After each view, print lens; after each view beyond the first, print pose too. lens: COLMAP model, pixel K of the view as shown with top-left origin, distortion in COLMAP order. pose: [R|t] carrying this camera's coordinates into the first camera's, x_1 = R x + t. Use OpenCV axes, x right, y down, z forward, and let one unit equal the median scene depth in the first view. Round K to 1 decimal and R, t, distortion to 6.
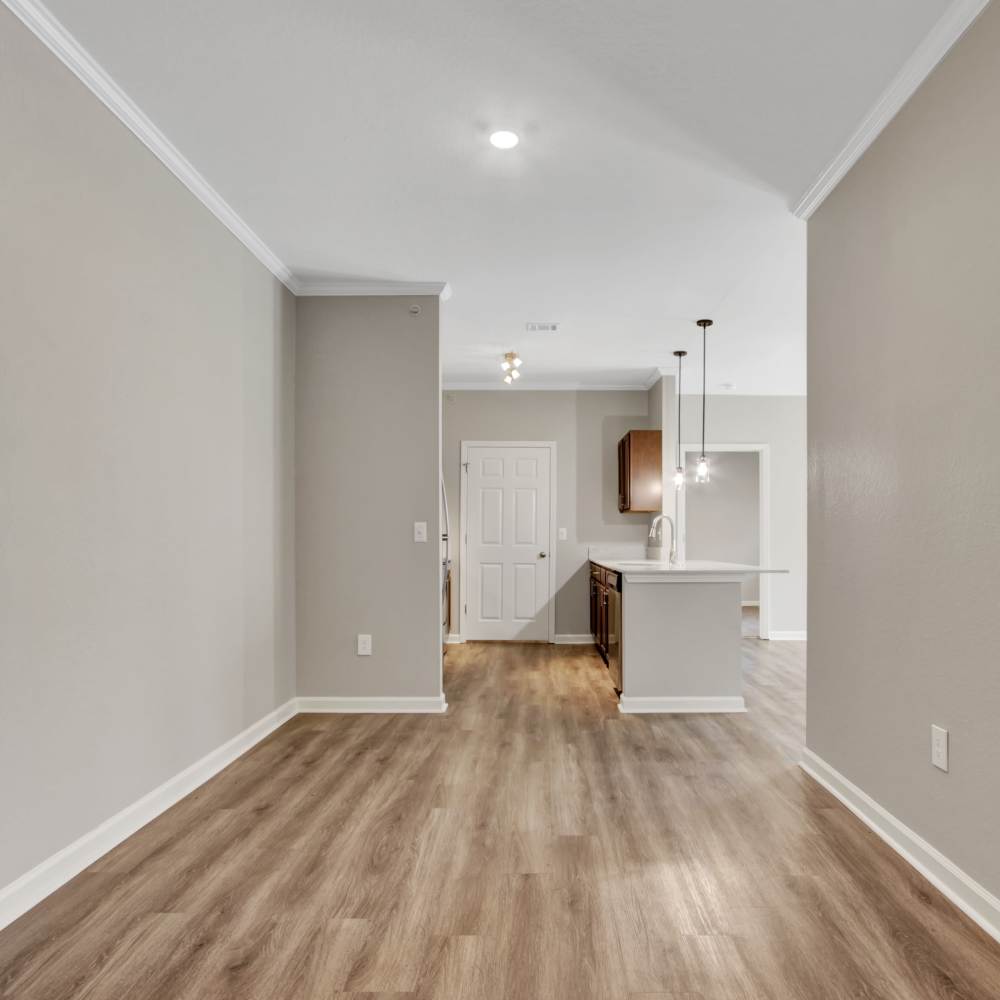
lens RADIAL K [[1126.4, 0, 497.9], [0, 1126.4, 506.6], [0, 0, 1]] dist [0.151984, 0.000000]
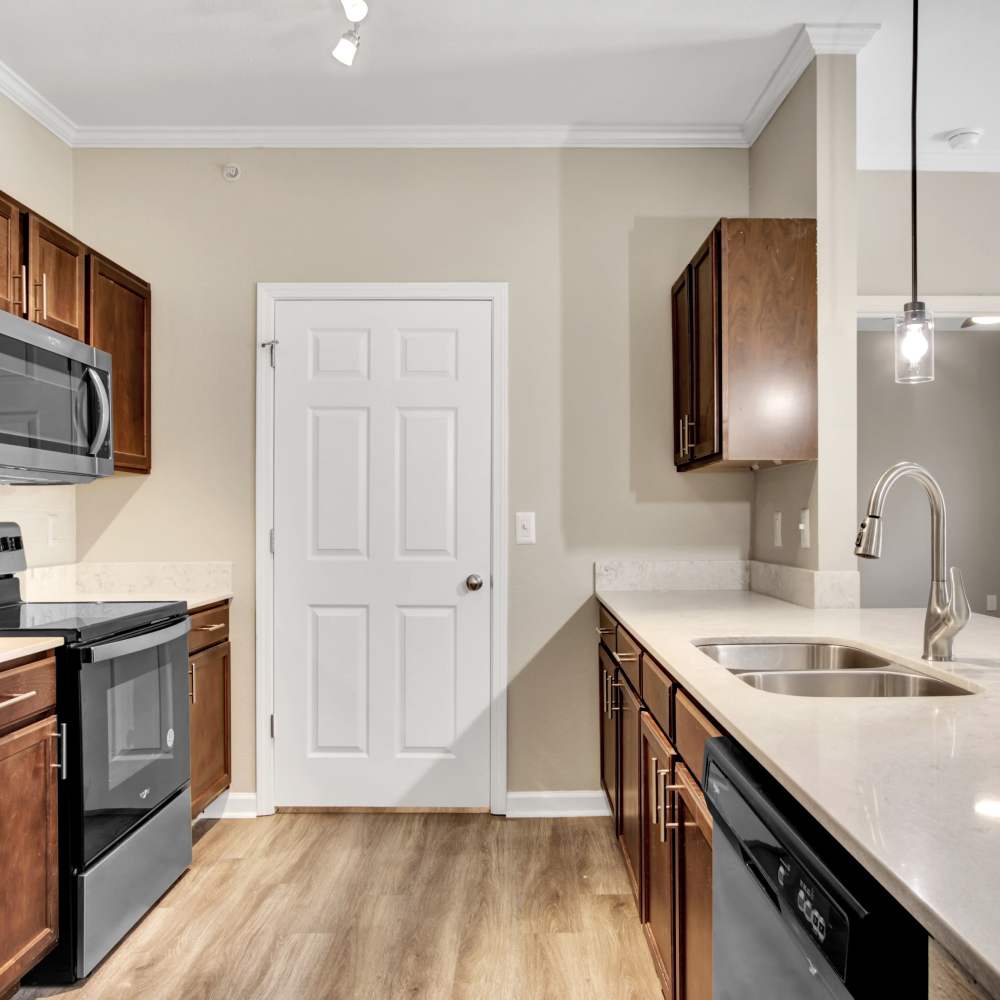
lens RADIAL K [[1126.4, 0, 495.9], [0, 1126.4, 504.3], [0, 0, 1]] dist [0.151984, 0.000000]
pose [[0.997350, -0.005054, 0.072578, 0.019417], [0.004454, 0.999954, 0.008438, 0.013025], [-0.072617, -0.008092, 0.997327, 0.617727]]
